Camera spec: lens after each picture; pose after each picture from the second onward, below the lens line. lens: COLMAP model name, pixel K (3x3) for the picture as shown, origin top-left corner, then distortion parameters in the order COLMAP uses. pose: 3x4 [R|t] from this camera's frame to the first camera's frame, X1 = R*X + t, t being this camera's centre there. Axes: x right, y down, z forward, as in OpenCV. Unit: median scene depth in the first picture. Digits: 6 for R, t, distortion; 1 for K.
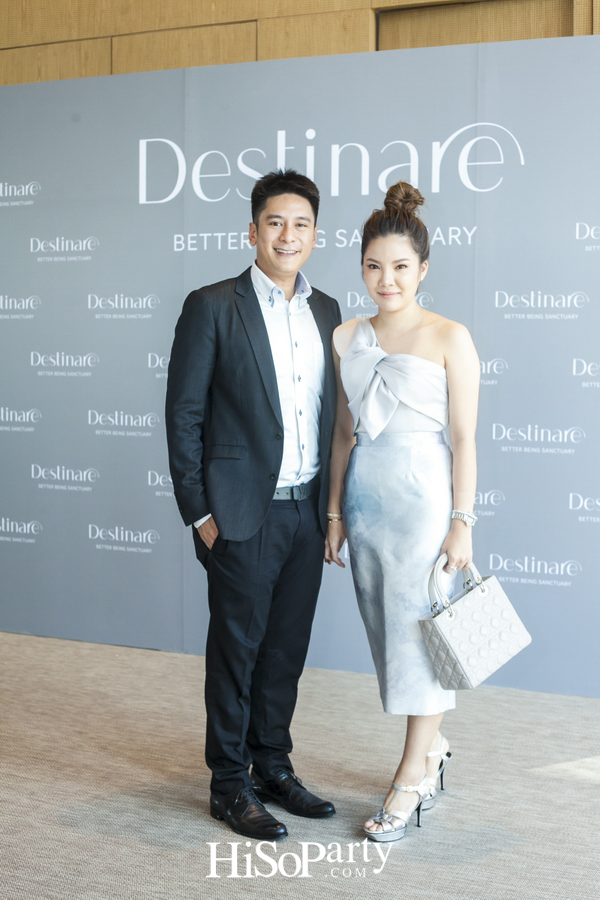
lens RADIAL K [[1346.3, 0, 304.9], [0, 1346.3, 452.4], [0, 0, 1]] dist [-0.117545, 0.000000]
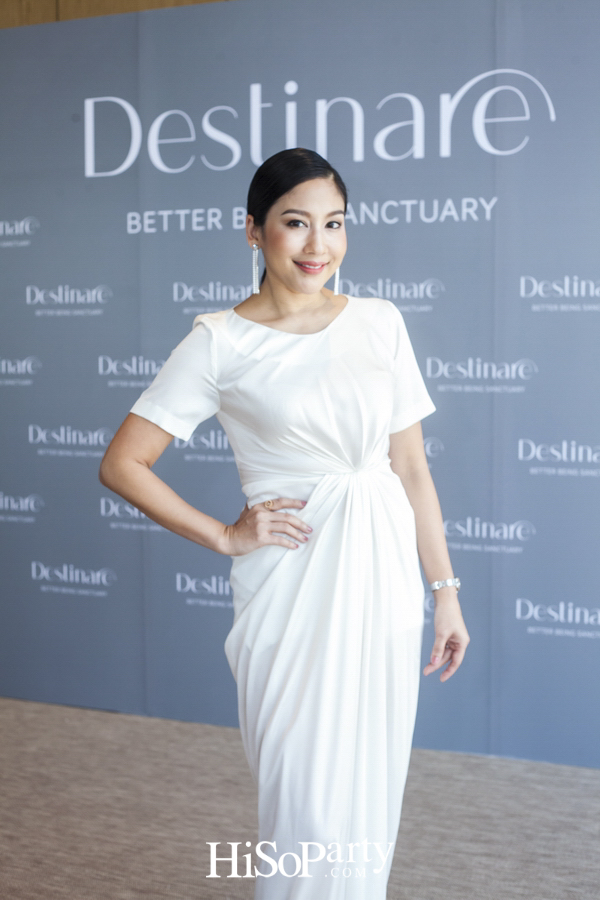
lens RADIAL K [[1346.3, 0, 307.5], [0, 1346.3, 454.5], [0, 0, 1]] dist [-0.117545, 0.000000]
pose [[0.999877, -0.011932, 0.010141, 0.003179], [0.011854, 0.999900, 0.007701, -0.019156], [-0.010231, -0.007580, 0.999919, 0.176719]]
